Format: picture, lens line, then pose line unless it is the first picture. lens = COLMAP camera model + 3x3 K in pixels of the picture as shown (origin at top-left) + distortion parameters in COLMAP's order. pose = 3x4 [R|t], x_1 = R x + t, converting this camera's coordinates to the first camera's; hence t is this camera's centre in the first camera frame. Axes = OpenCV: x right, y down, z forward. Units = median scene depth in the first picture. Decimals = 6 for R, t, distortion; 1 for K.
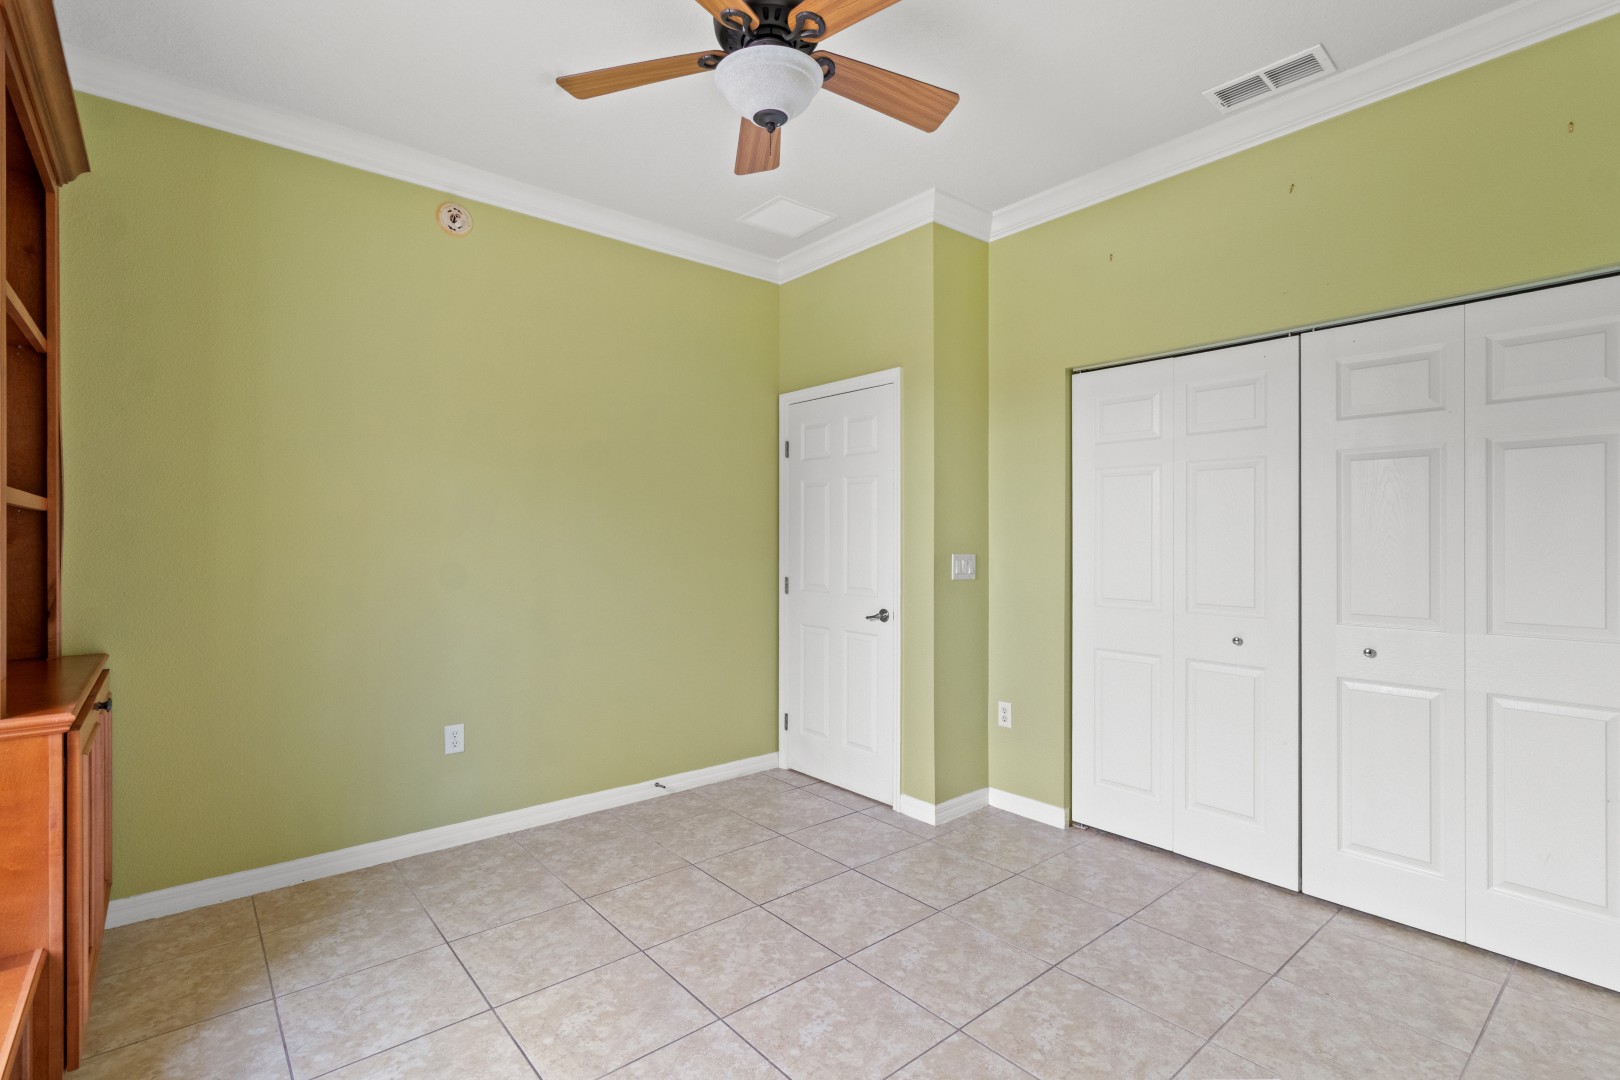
lens RADIAL K [[759.3, 0, 812.0], [0, 759.3, 536.3], [0, 0, 1]] dist [0.002002, 0.000697]
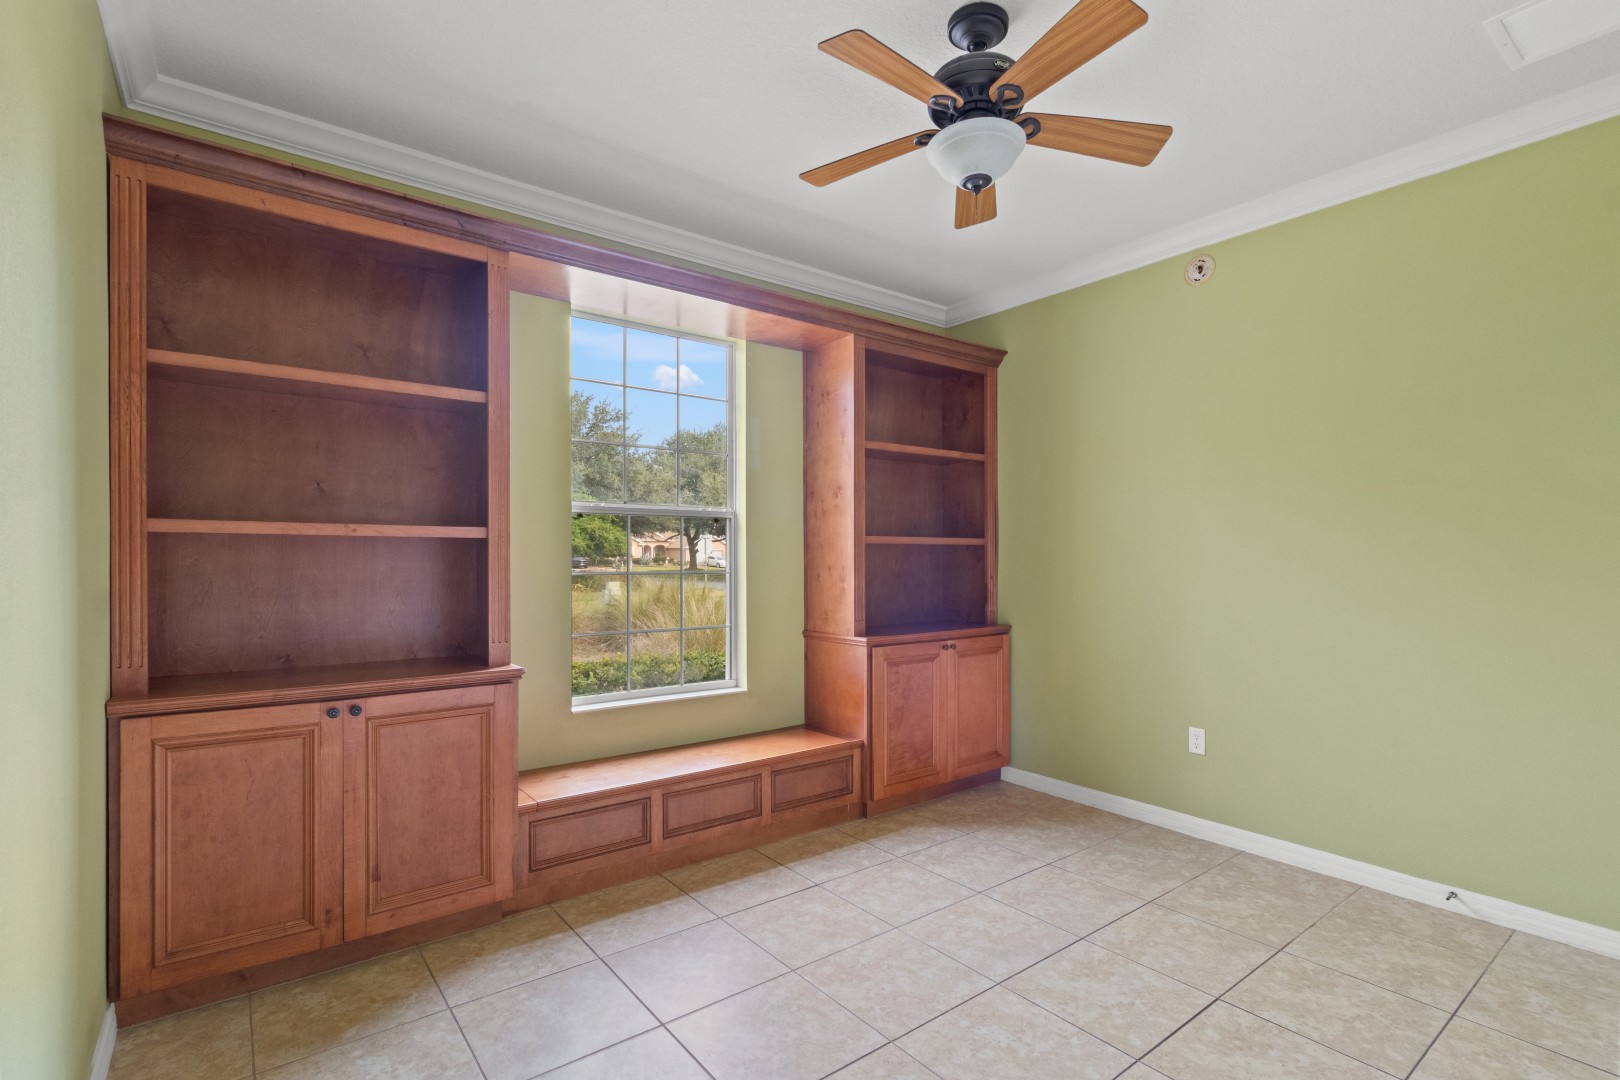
lens RADIAL K [[759.3, 0, 838.8], [0, 759.3, 563.1], [0, 0, 1]] dist [0.002002, 0.000697]
pose [[-0.021652, 0.005444, -0.999751, 0.700532], [0.002835, 0.999981, 0.005384, -0.000336], [0.999762, -0.002717, -0.021667, 0.542471]]
